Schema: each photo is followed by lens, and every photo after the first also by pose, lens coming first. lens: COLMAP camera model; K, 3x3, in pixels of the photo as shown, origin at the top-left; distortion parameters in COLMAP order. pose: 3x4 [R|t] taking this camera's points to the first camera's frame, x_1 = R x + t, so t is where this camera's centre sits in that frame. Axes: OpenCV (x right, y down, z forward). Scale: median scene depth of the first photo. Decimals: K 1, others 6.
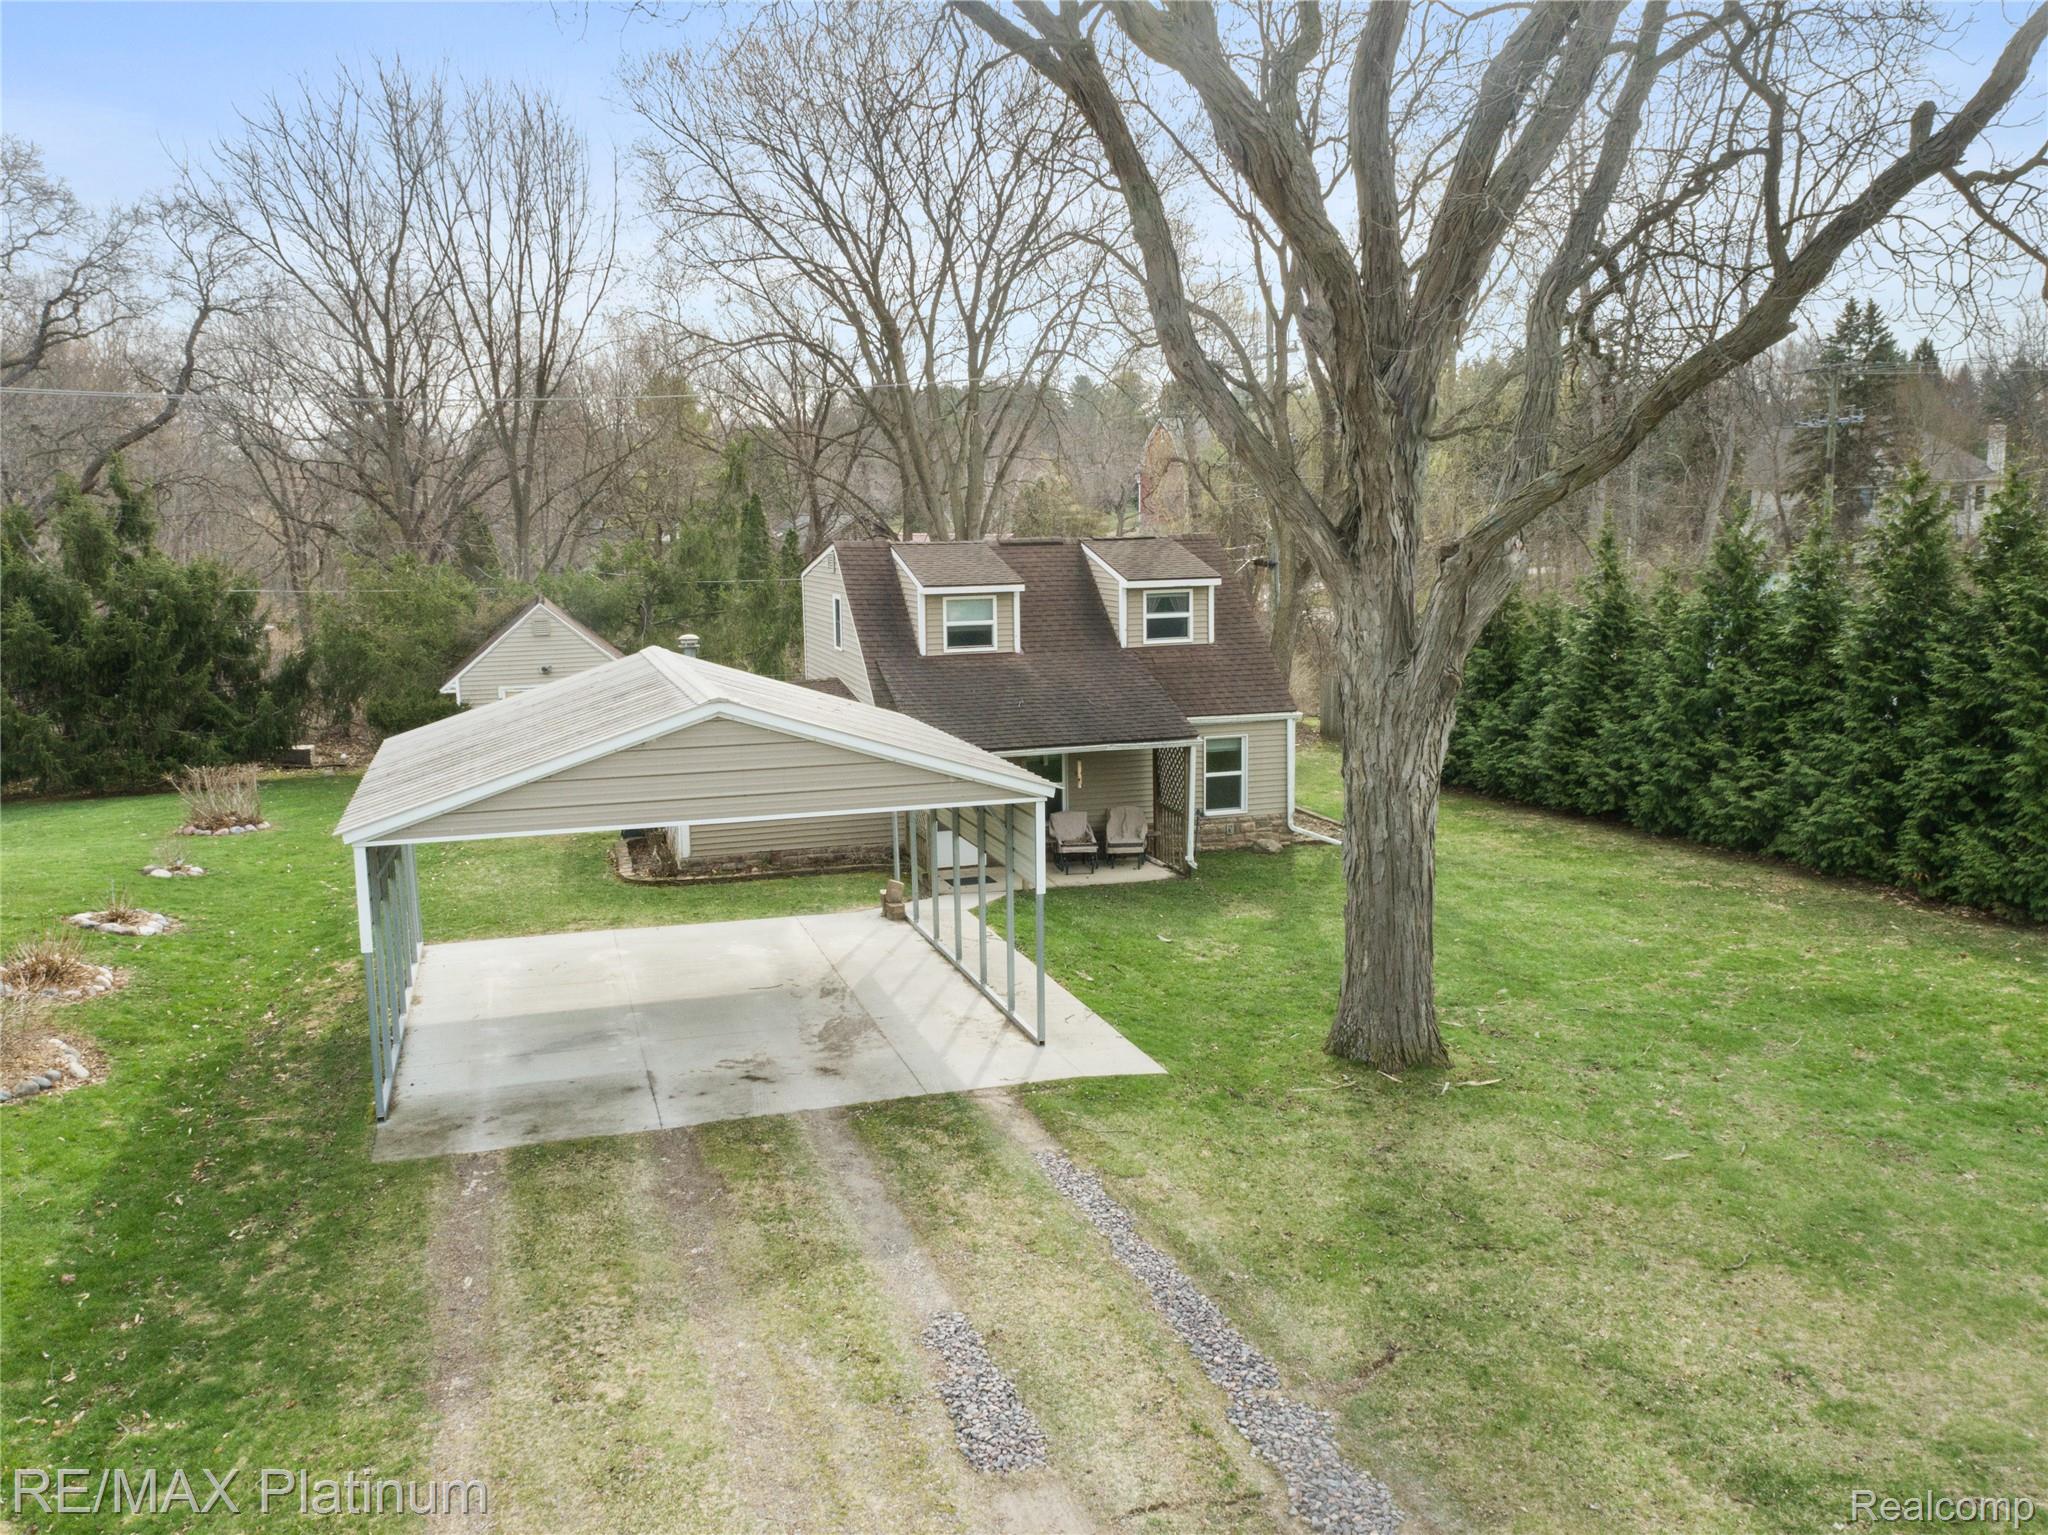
lens RADIAL K [[1550.7, 0, 1024.0], [0, 1550.7, 767.5], [0, 0, 1]] dist [-0.015965, 0.003514]
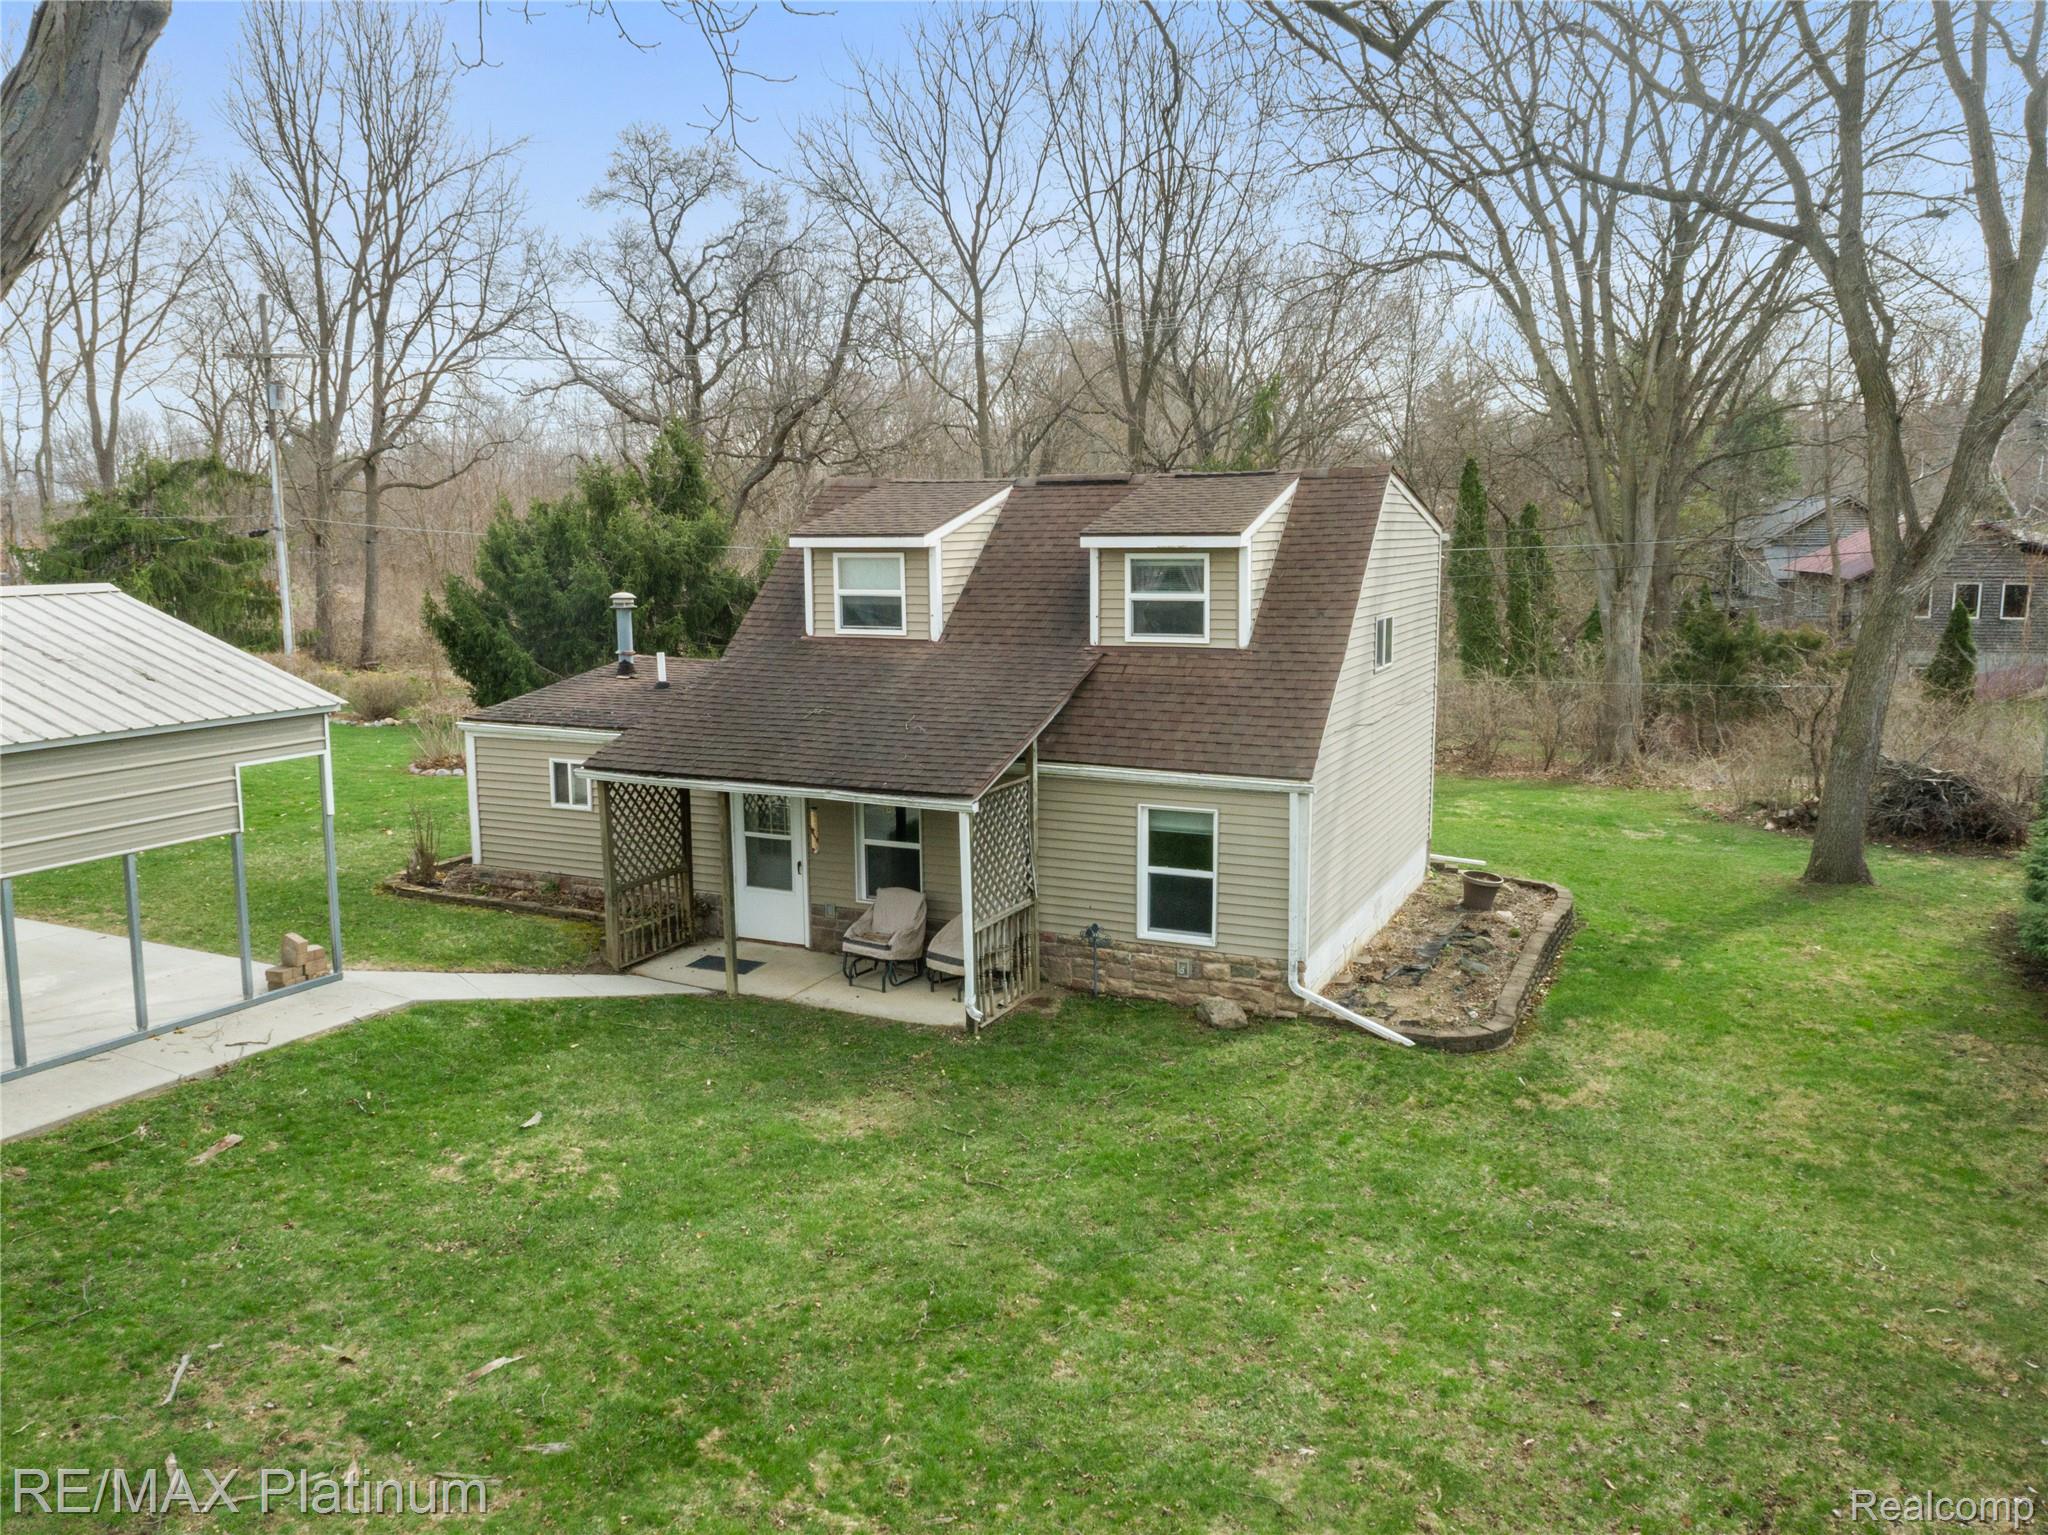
lens RADIAL K [[1550.7, 0, 1024.0], [0, 1550.7, 767.5], [0, 0, 1]] dist [-0.015965, 0.003514]
pose [[0.737252, 0.115123, -0.665737, 0.824213], [-0.114206, 0.992431, 0.045143, -0.095673], [0.665895, 0.042749, 0.744820, 0.934658]]
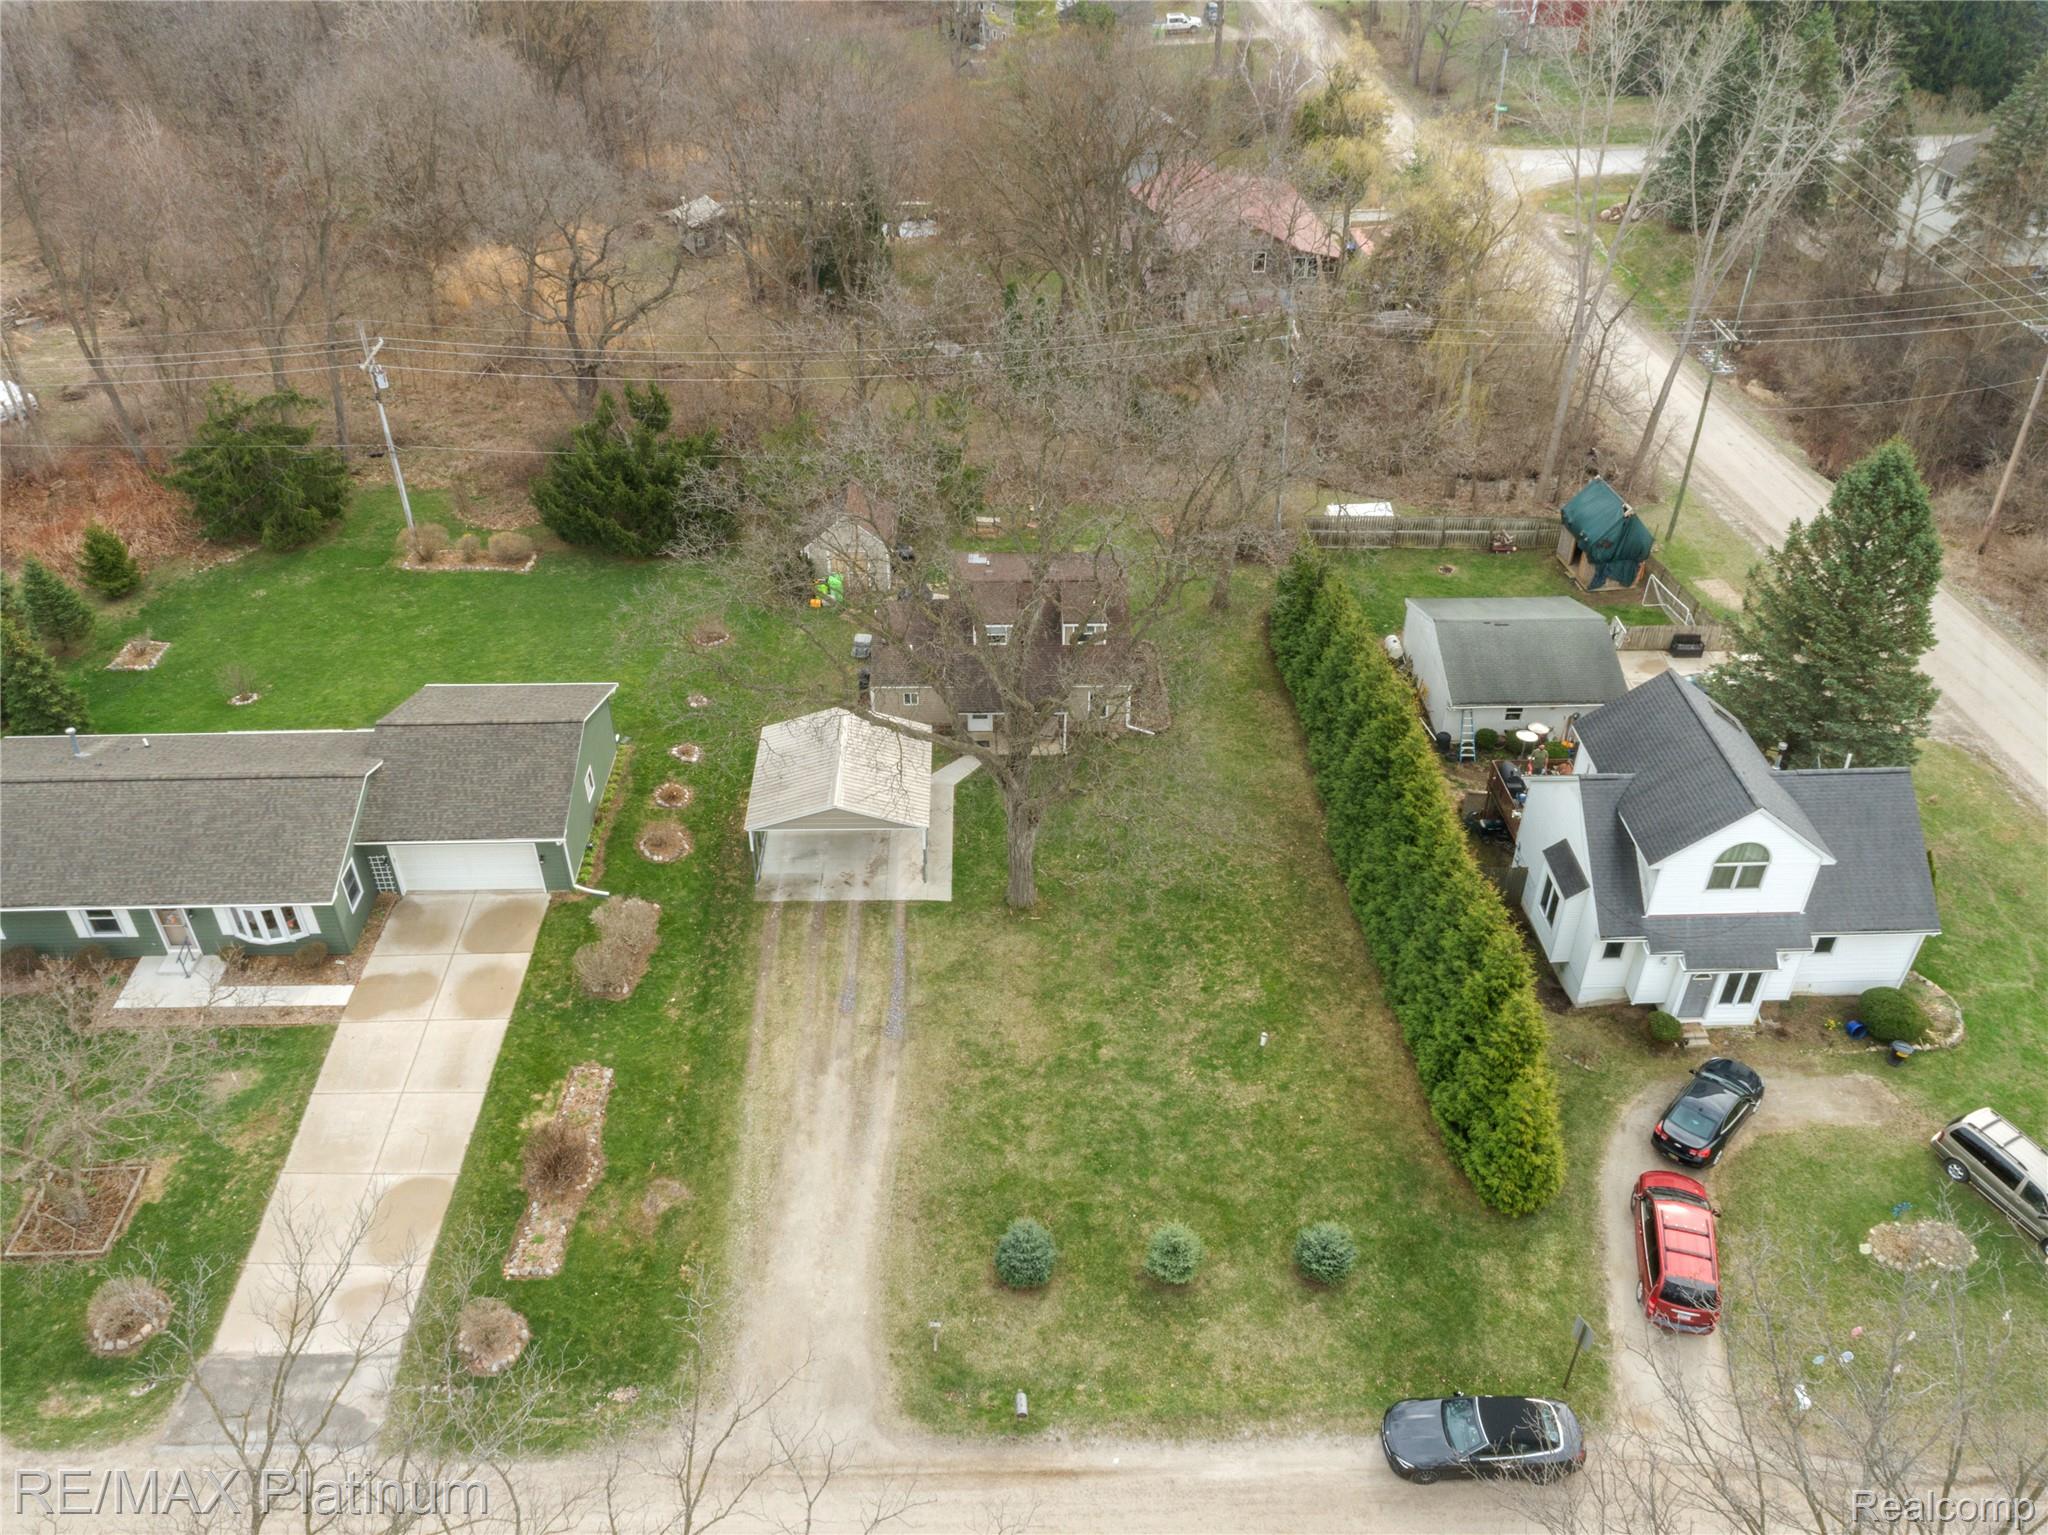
lens RADIAL K [[1550.7, 0, 1024.0], [0, 1550.7, 767.5], [0, 0, 1]] dist [-0.015965, 0.003514]
pose [[0.958139, 0.181479, -0.221438, 0.992159], [-0.060547, 0.884384, 0.462816, -1.761970], [0.279828, -0.430034, 0.858351, -1.951856]]
